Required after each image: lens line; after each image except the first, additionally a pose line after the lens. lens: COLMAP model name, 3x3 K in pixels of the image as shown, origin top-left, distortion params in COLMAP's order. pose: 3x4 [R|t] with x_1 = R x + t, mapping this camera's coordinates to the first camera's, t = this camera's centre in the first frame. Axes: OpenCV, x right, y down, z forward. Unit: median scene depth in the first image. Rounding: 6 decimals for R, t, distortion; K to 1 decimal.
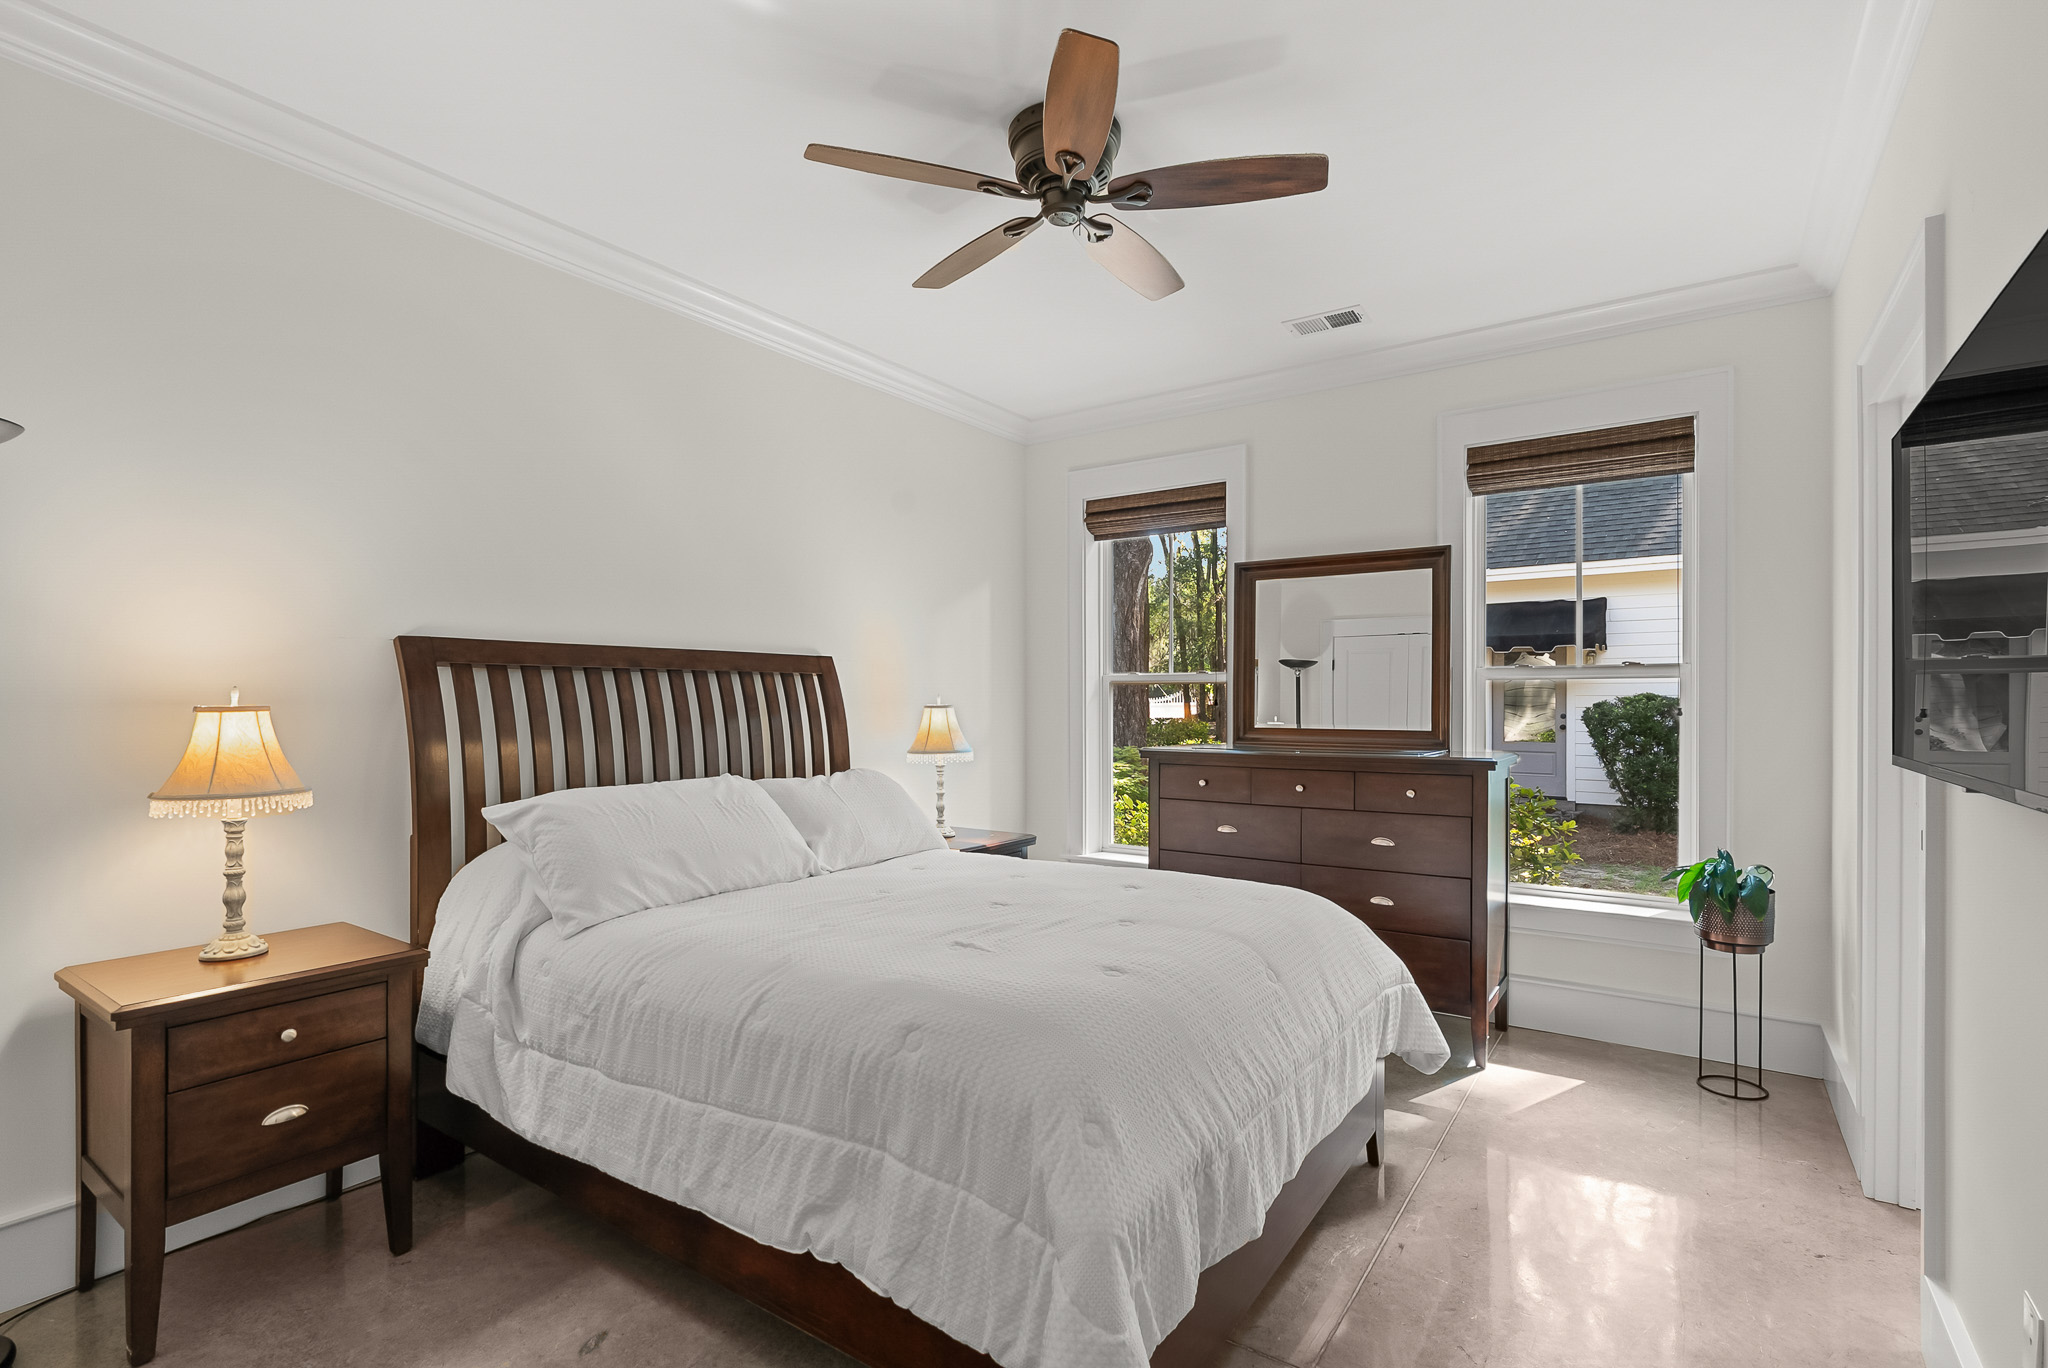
lens RADIAL K [[939.7, 0, 996.4], [0, 939.7, 691.7], [0, 0, 1]] dist [-0.020989, 0.000151]
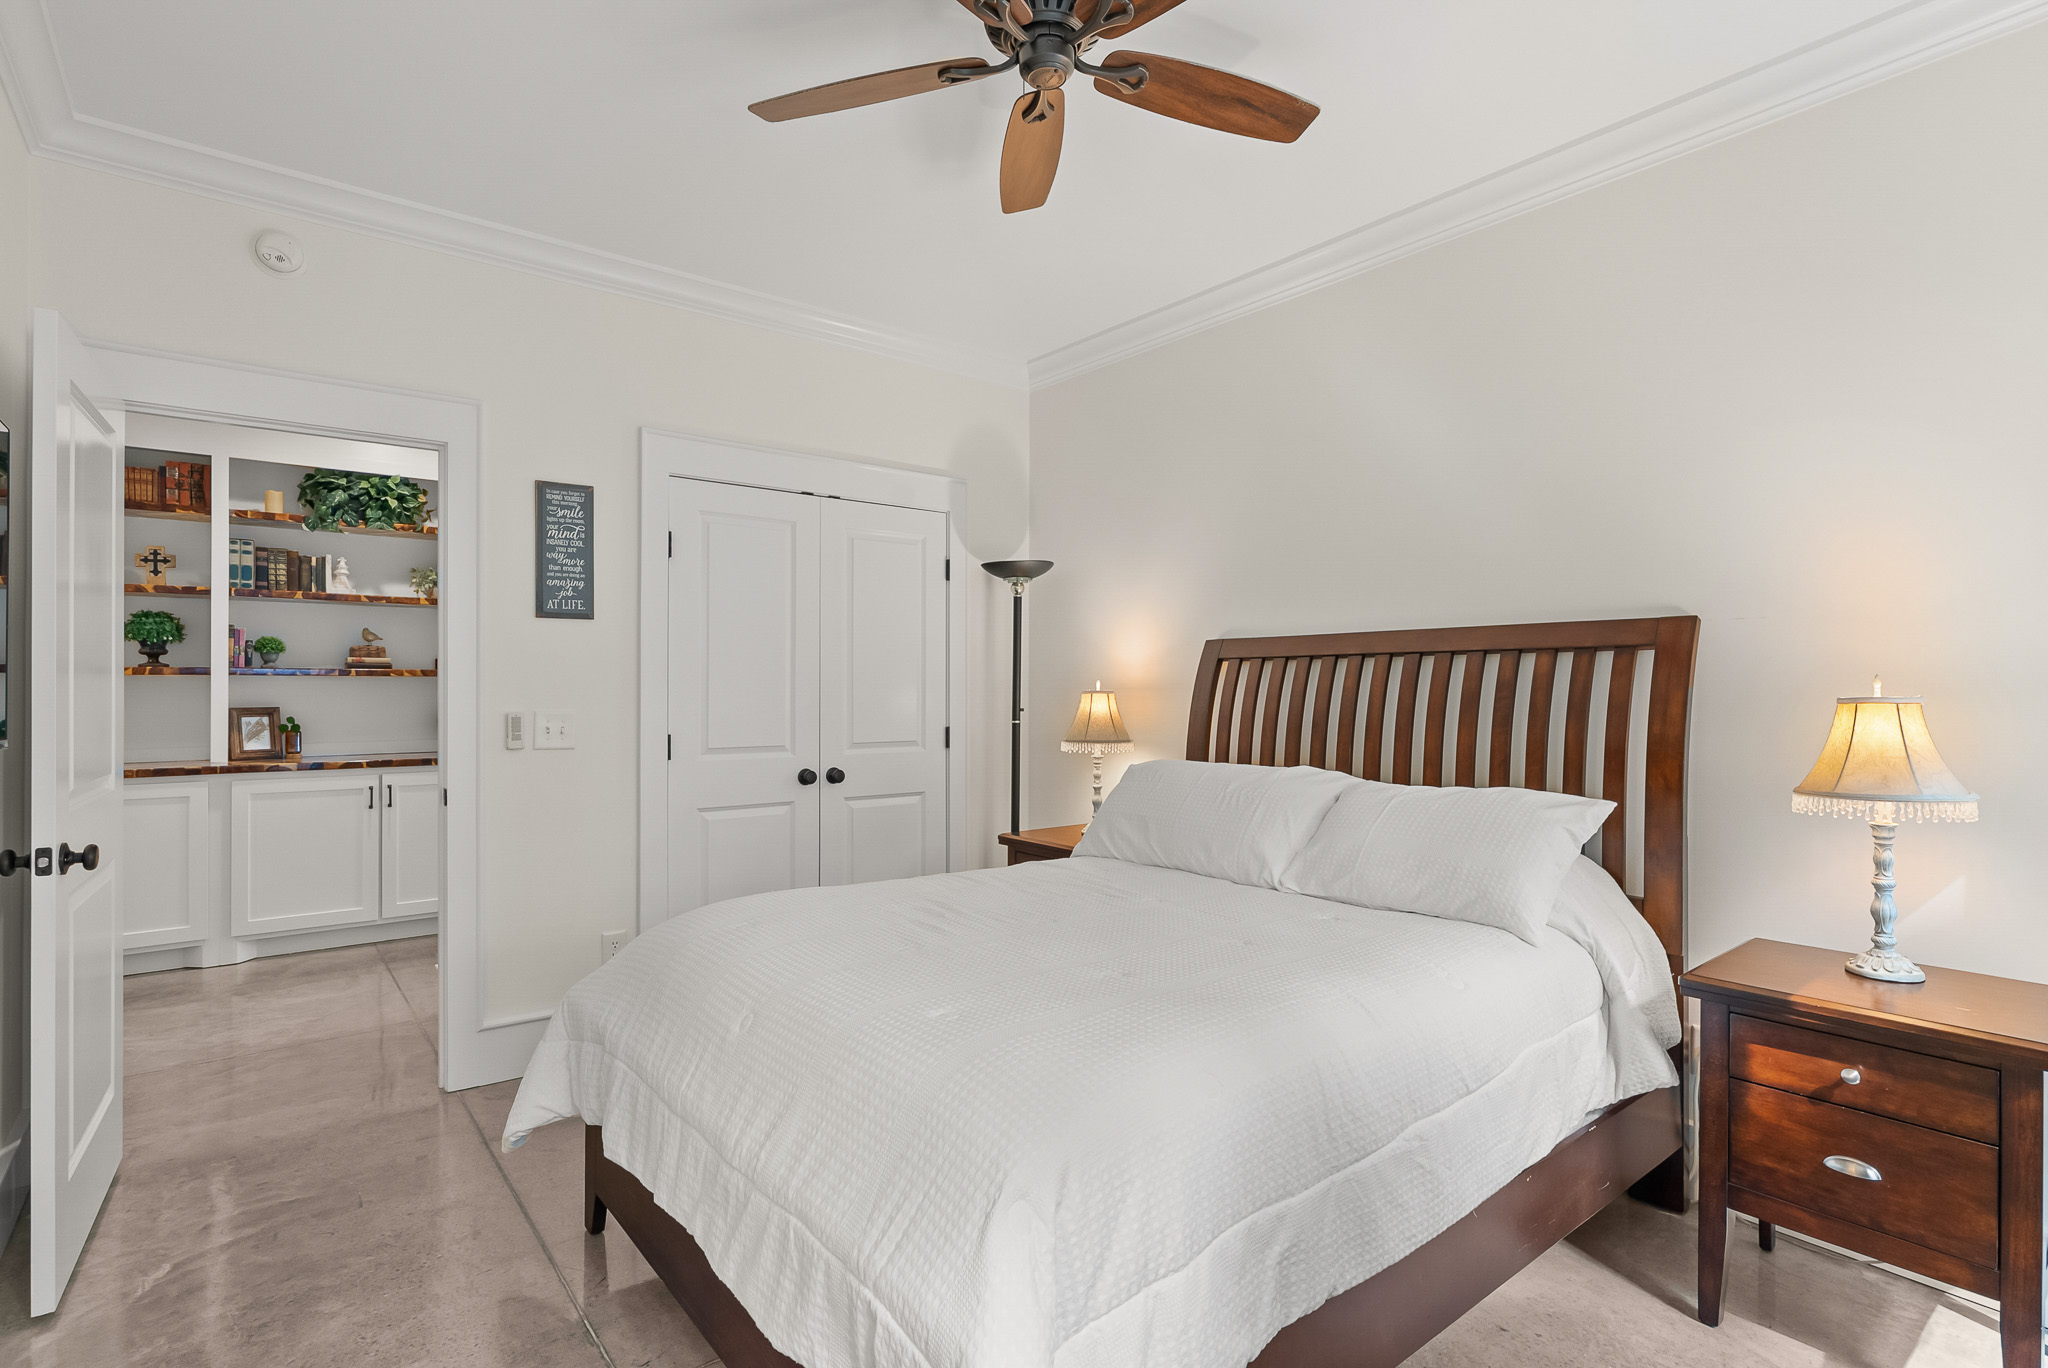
lens RADIAL K [[1007.1, 0, 1024.0], [0, 1007.1, 684.0], [0, 0, 1]] dist [-0.002152, -0.000303]
pose [[-0.258892, -0.006806, -0.965882, 0.530729], [0.004807, 0.999954, -0.008335, 0.009561], [0.965894, -0.006801, -0.258848, 0.710244]]
